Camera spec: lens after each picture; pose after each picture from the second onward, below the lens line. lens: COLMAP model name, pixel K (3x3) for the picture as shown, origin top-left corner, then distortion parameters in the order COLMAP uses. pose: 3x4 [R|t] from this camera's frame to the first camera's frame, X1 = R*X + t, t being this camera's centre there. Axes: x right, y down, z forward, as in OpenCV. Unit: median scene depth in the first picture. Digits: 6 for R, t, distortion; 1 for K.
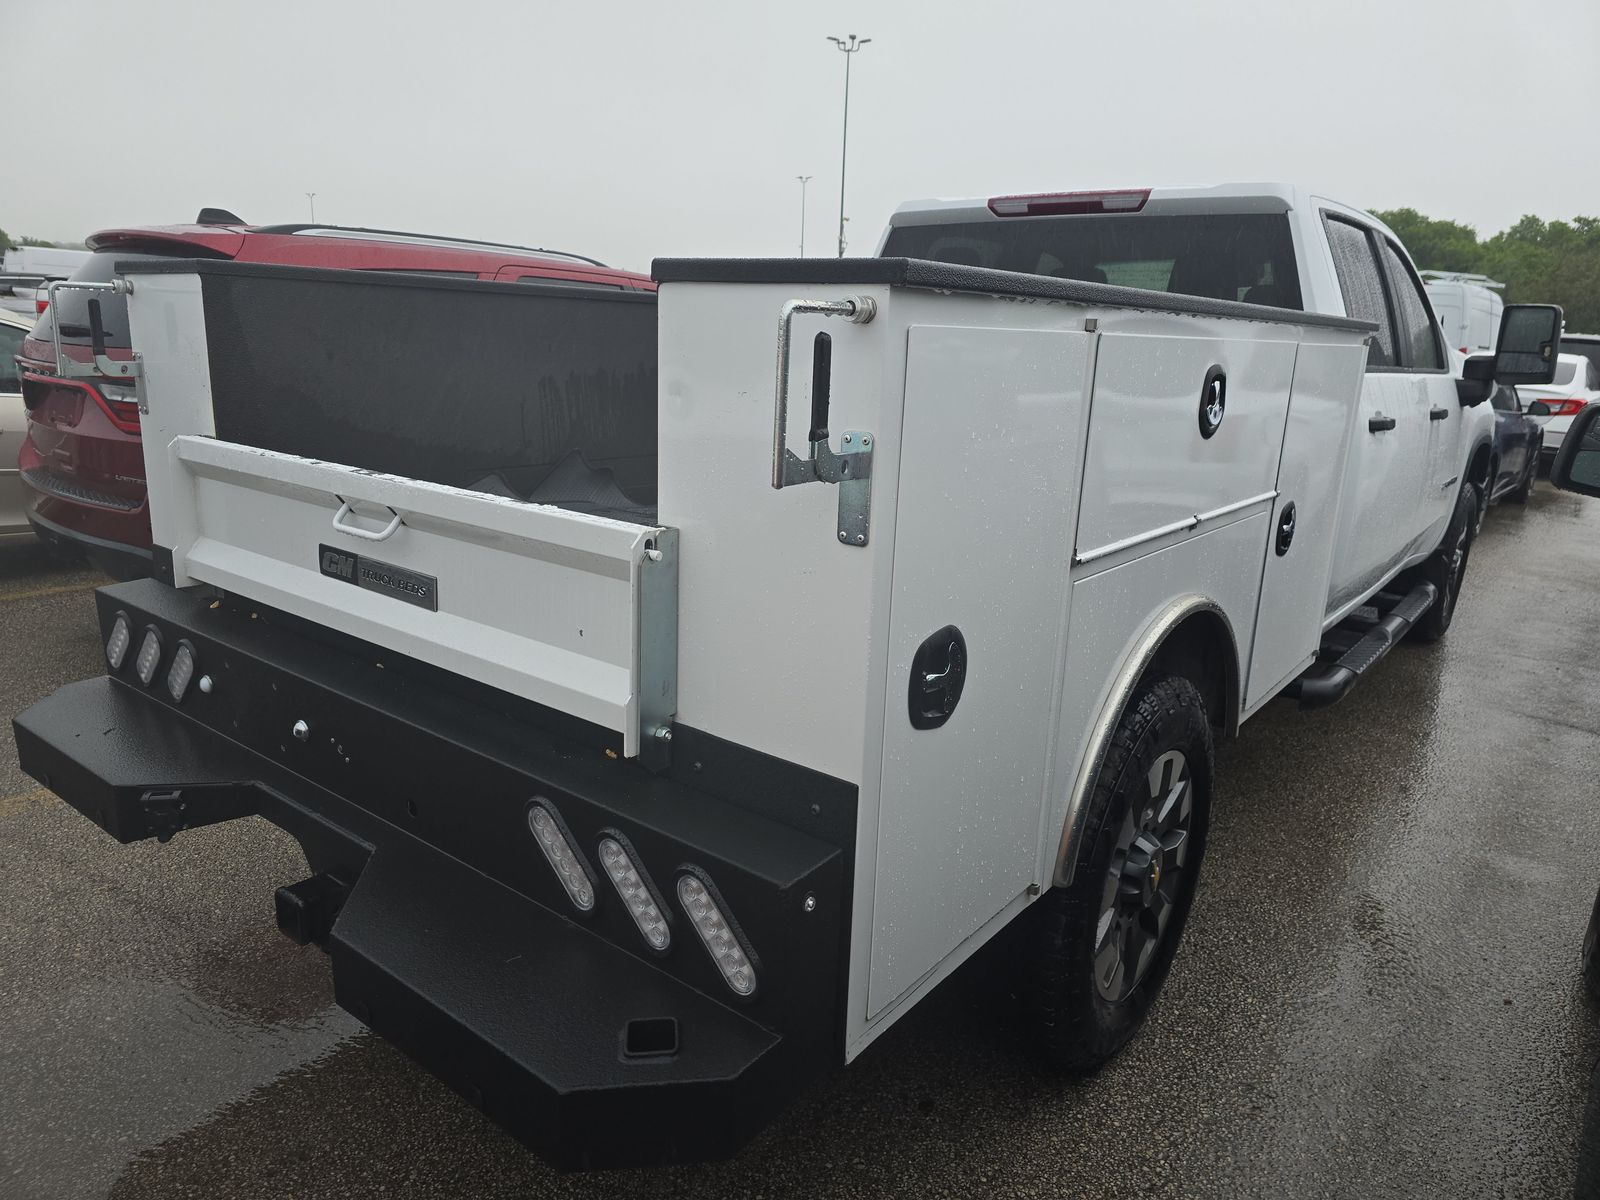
lens RADIAL K [[1070.6, 0, 791.2], [0, 1070.6, 599.9], [0, 0, 1]] dist [0.027668, -0.014280]
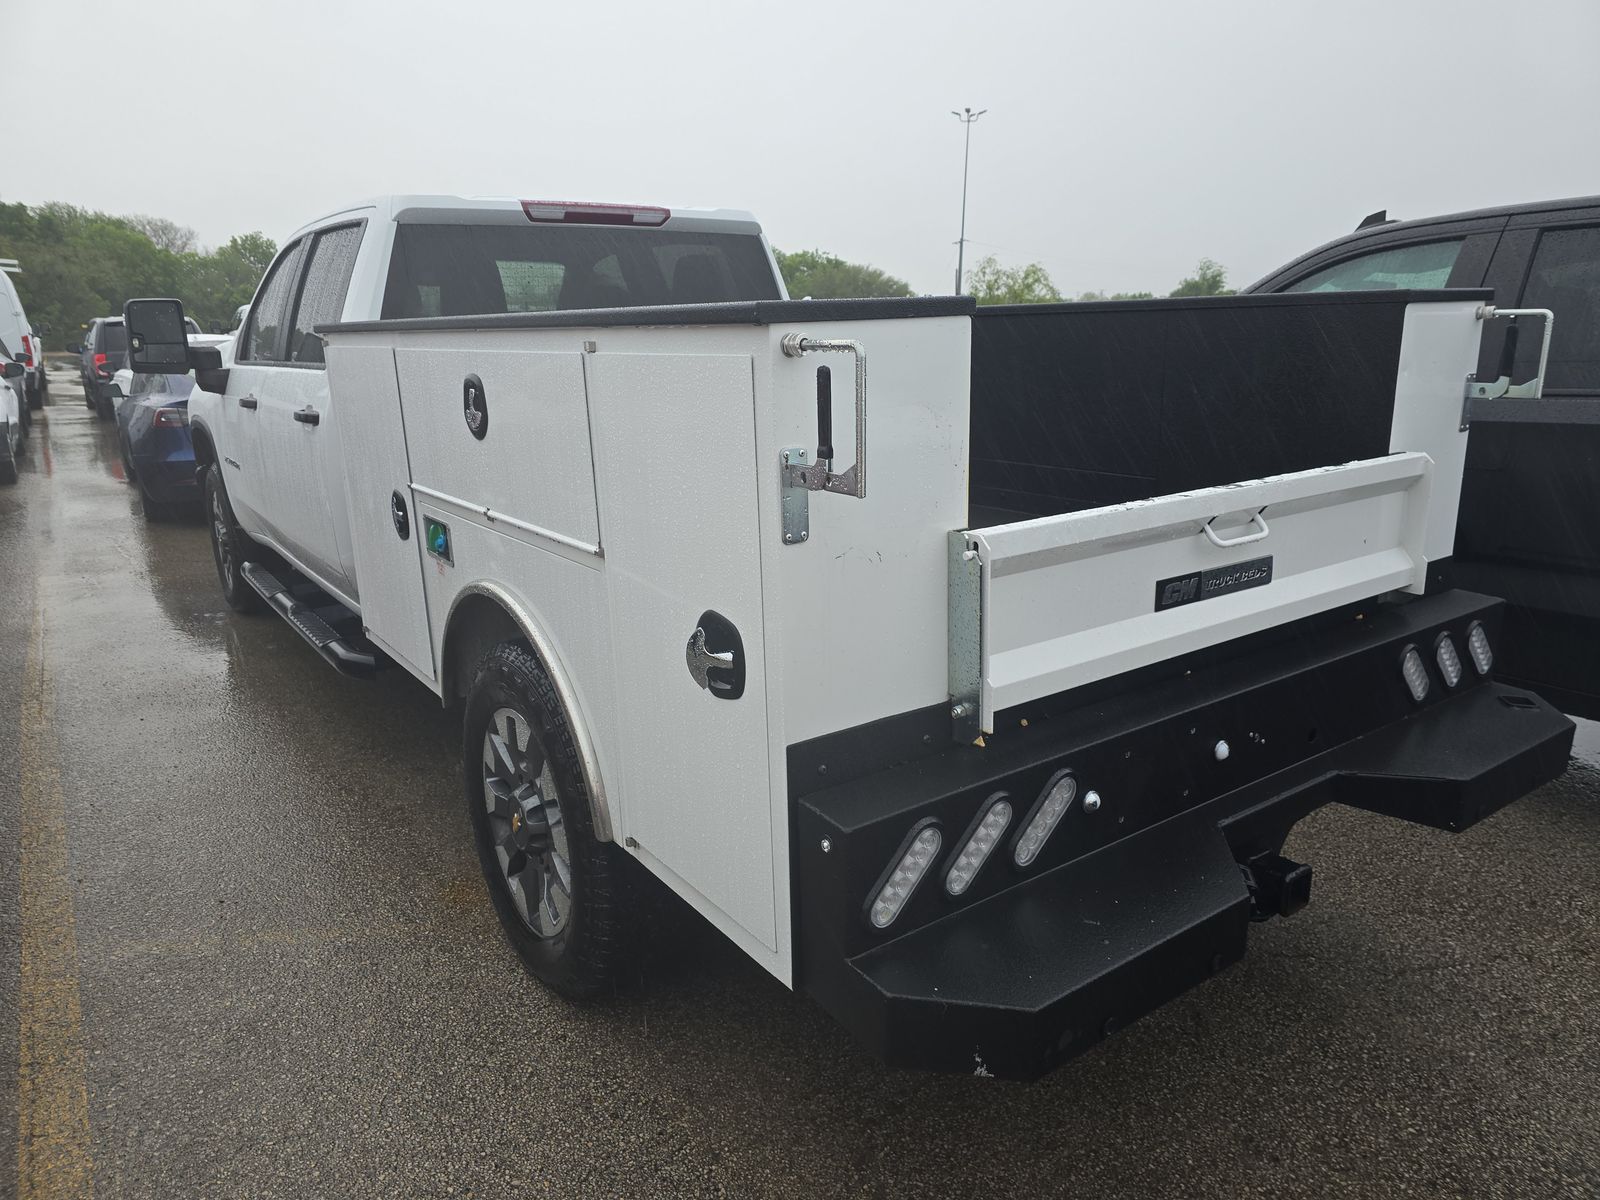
lens RADIAL K [[1070.6, 0, 795.0], [0, 1070.6, 602.1], [0, 0, 1]] dist [0.027668, -0.014280]
pose [[0.282658, -0.283978, 0.916221, -0.812117], [0.267373, 0.940641, 0.209062, -0.185249], [-0.921204, 0.185880, 0.341808, 0.552249]]
